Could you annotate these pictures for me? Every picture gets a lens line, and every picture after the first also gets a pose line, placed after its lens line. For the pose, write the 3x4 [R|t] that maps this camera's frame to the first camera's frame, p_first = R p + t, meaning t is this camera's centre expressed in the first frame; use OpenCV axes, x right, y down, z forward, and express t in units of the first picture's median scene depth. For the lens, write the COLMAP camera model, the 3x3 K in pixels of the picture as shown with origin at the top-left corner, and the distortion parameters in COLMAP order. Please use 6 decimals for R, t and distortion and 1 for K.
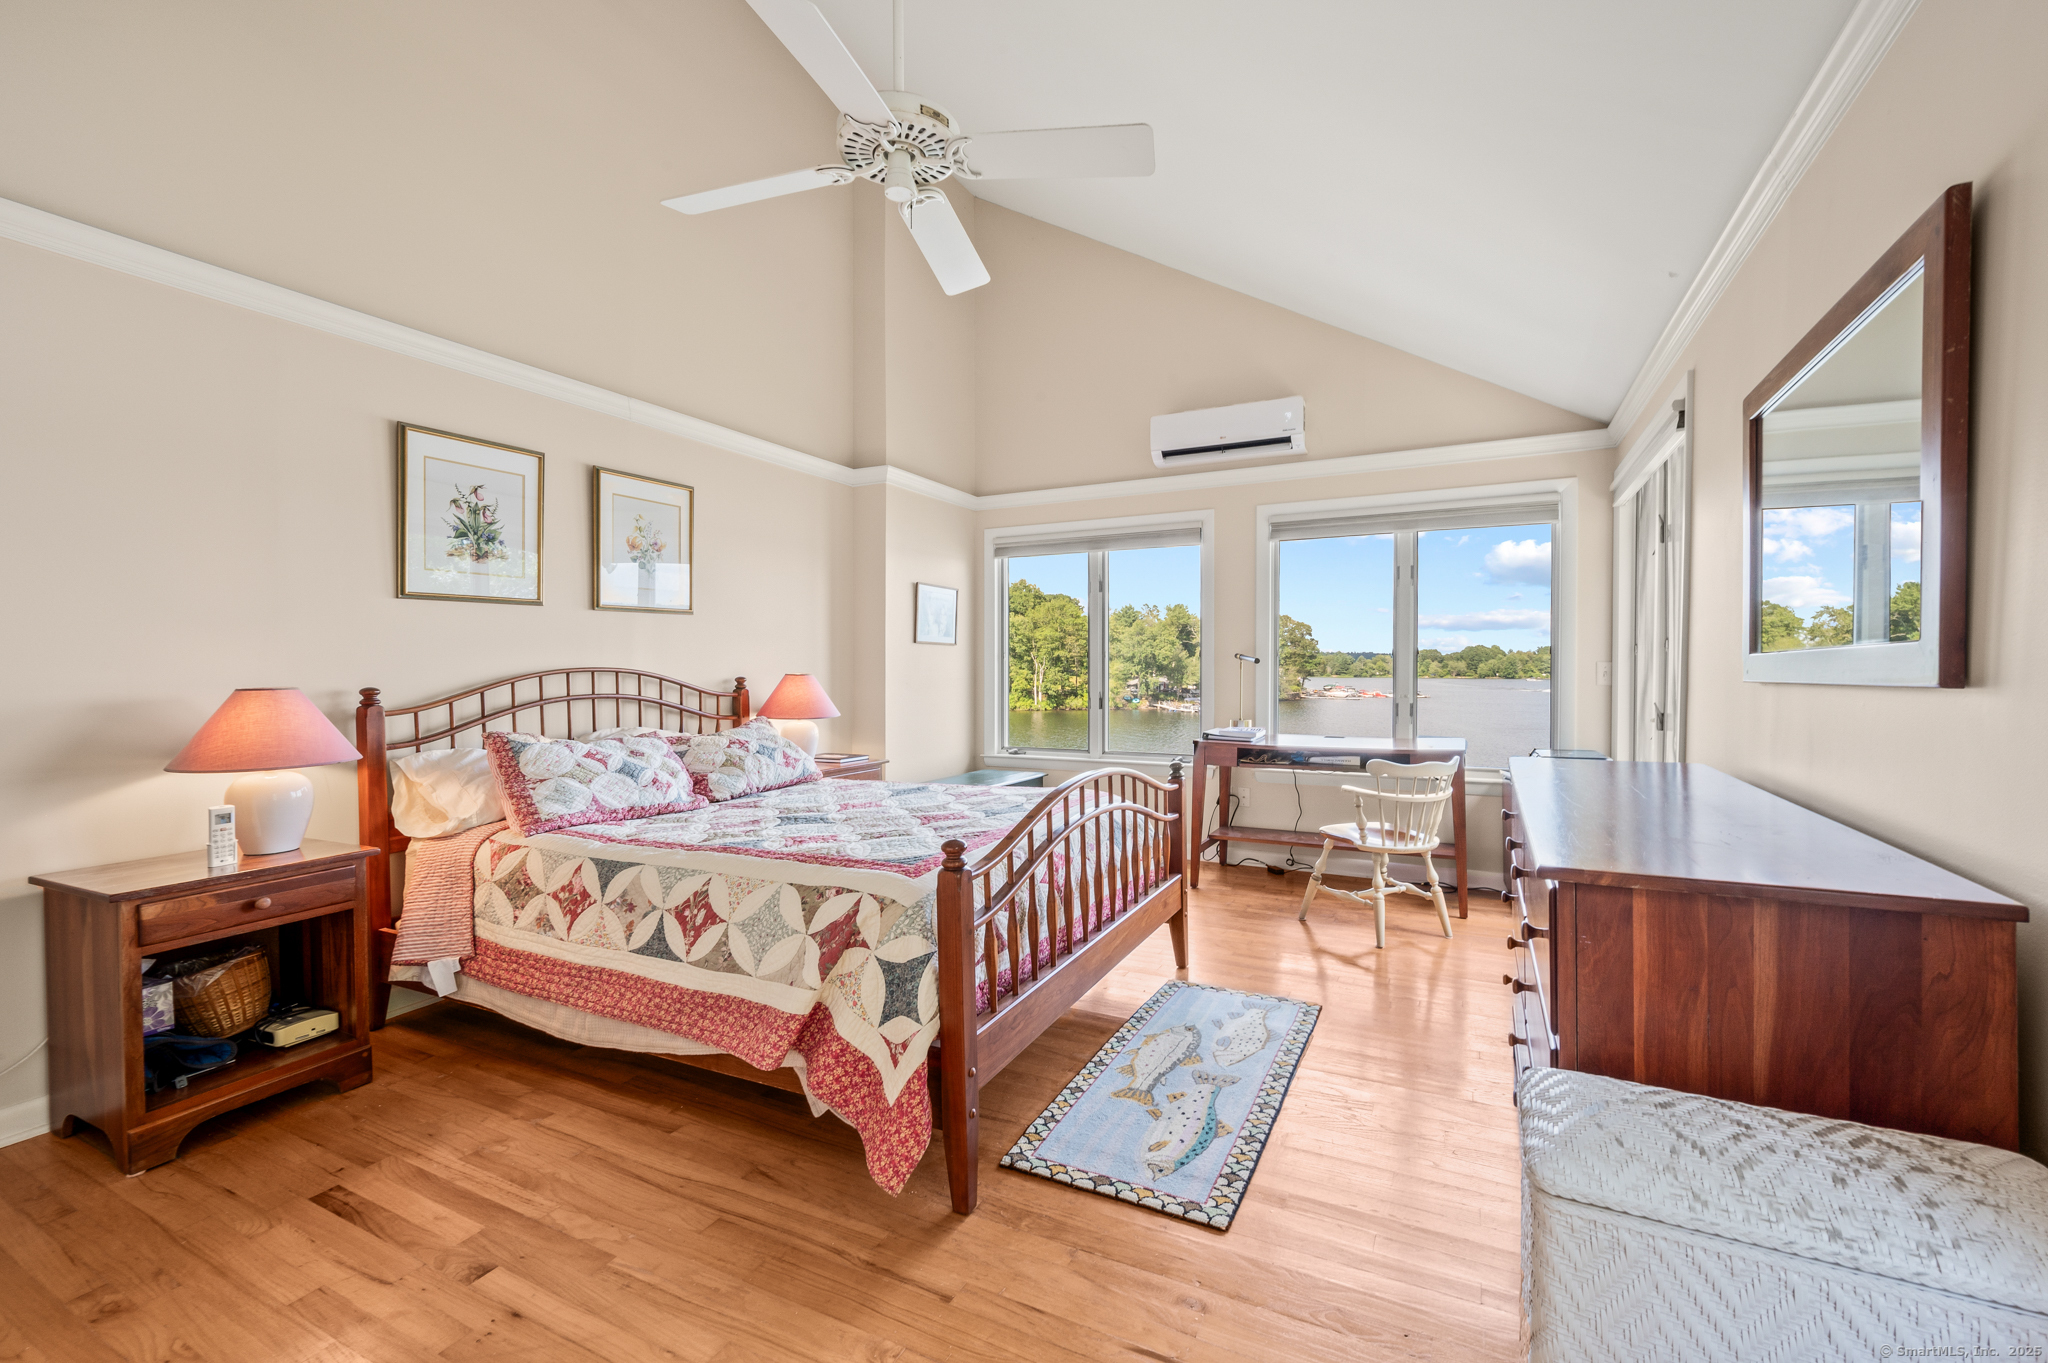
lens RADIAL K [[850.3, 0, 1024.0], [0, 850.3, 681.5], [0, 0, 1]] dist [0.002307, 0.000225]
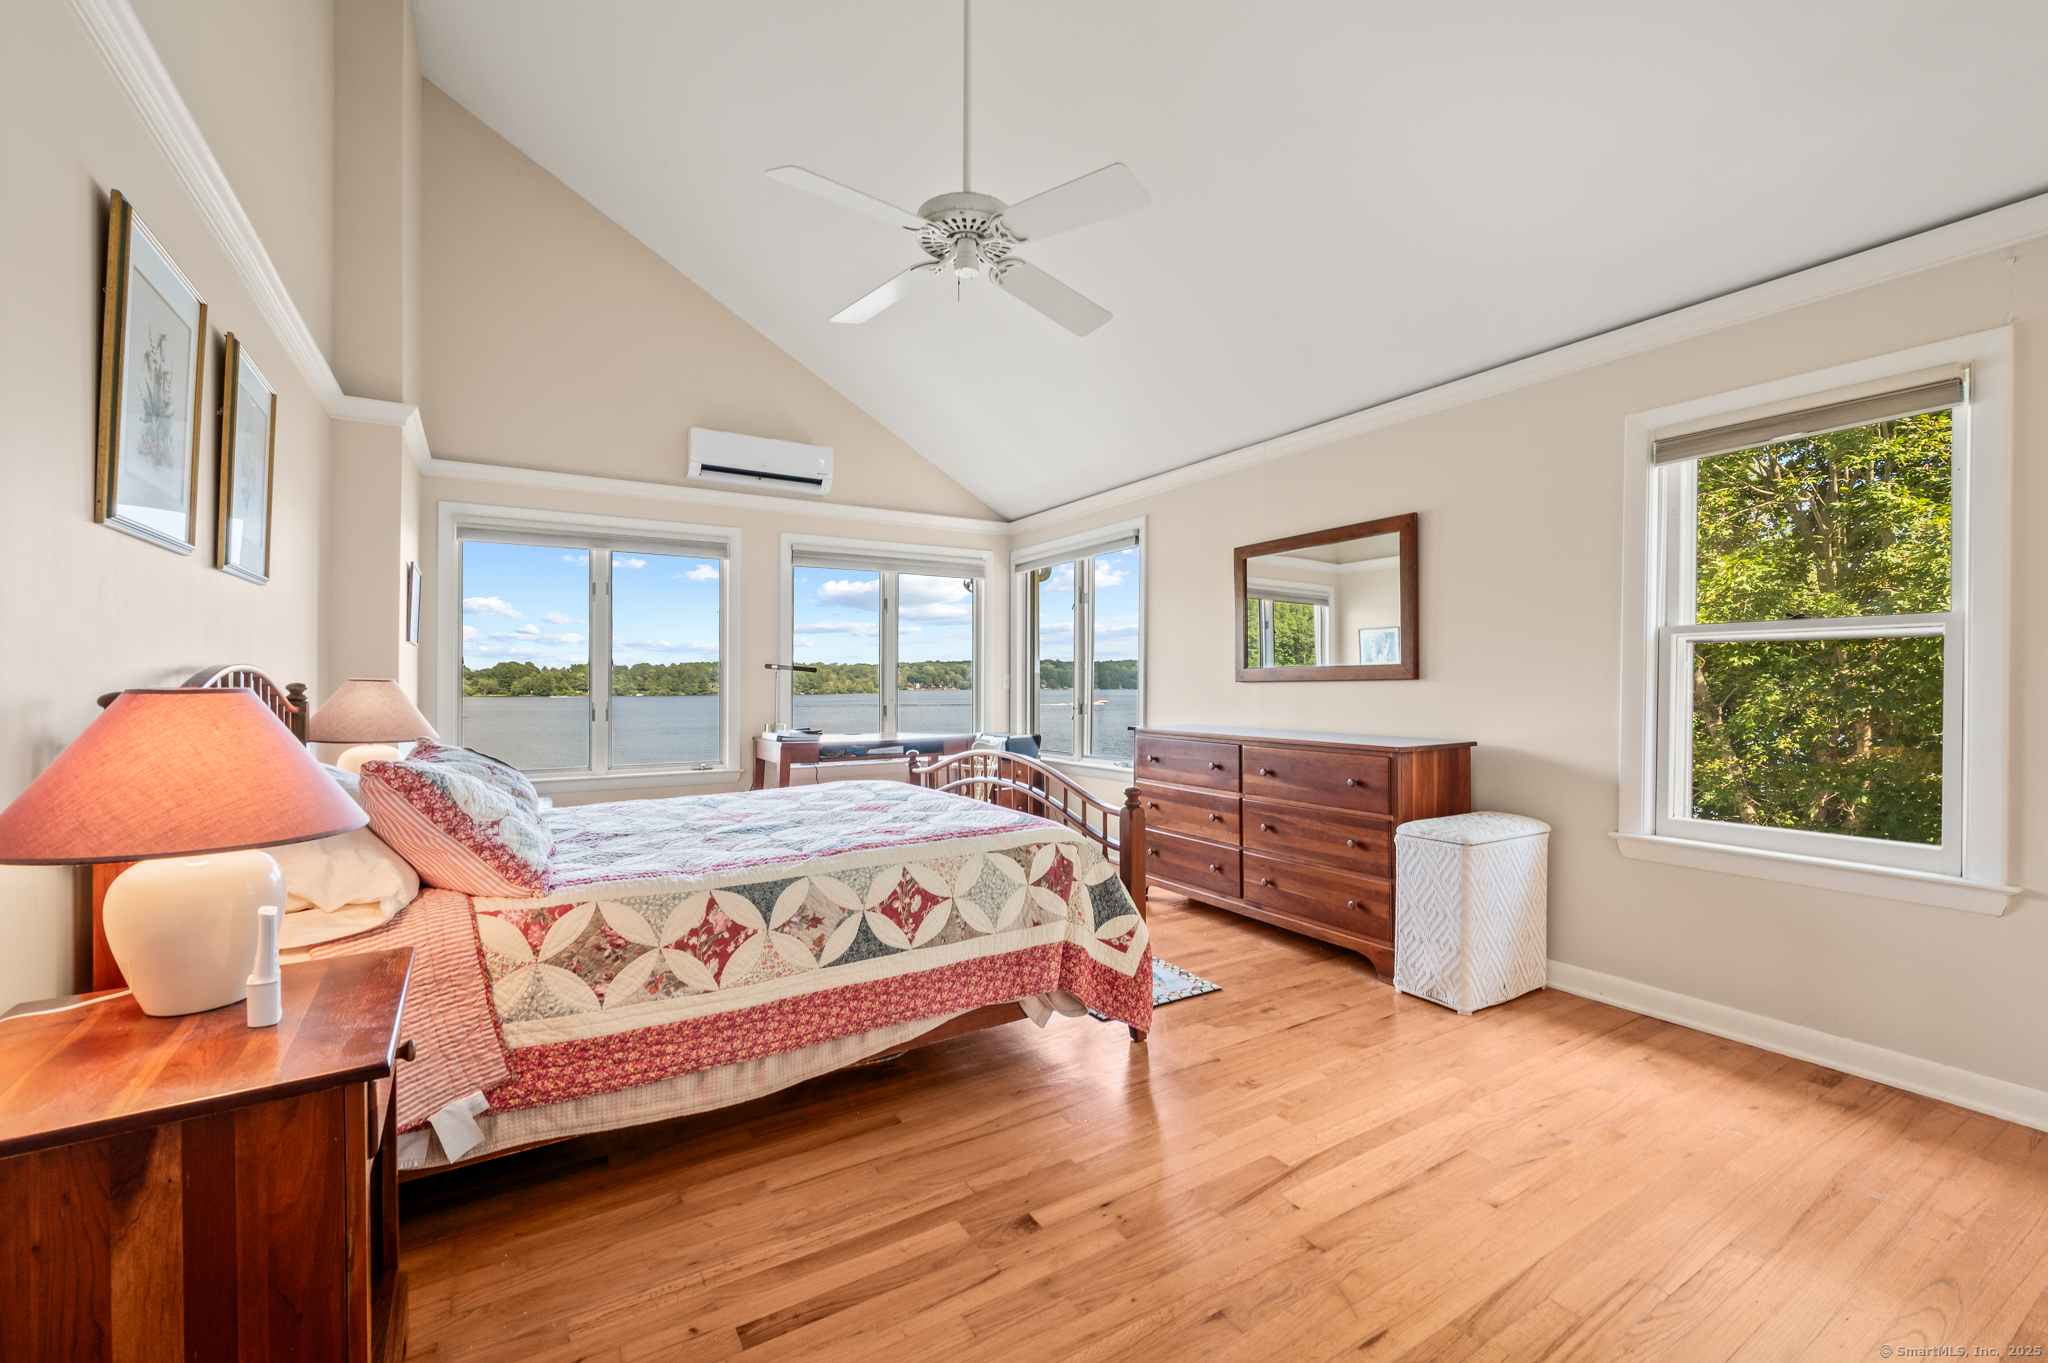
lens RADIAL K [[854.9, 0, 1024.0], [0, 854.9, 681.5], [0, 0, 1]] dist [-0.001300, 0.000091]
pose [[0.521846, 0.003743, 0.853031, -1.087662], [0.013149, 0.999836, -0.012431, 0.016958], [-0.852938, 0.017704, 0.521712, 0.299787]]
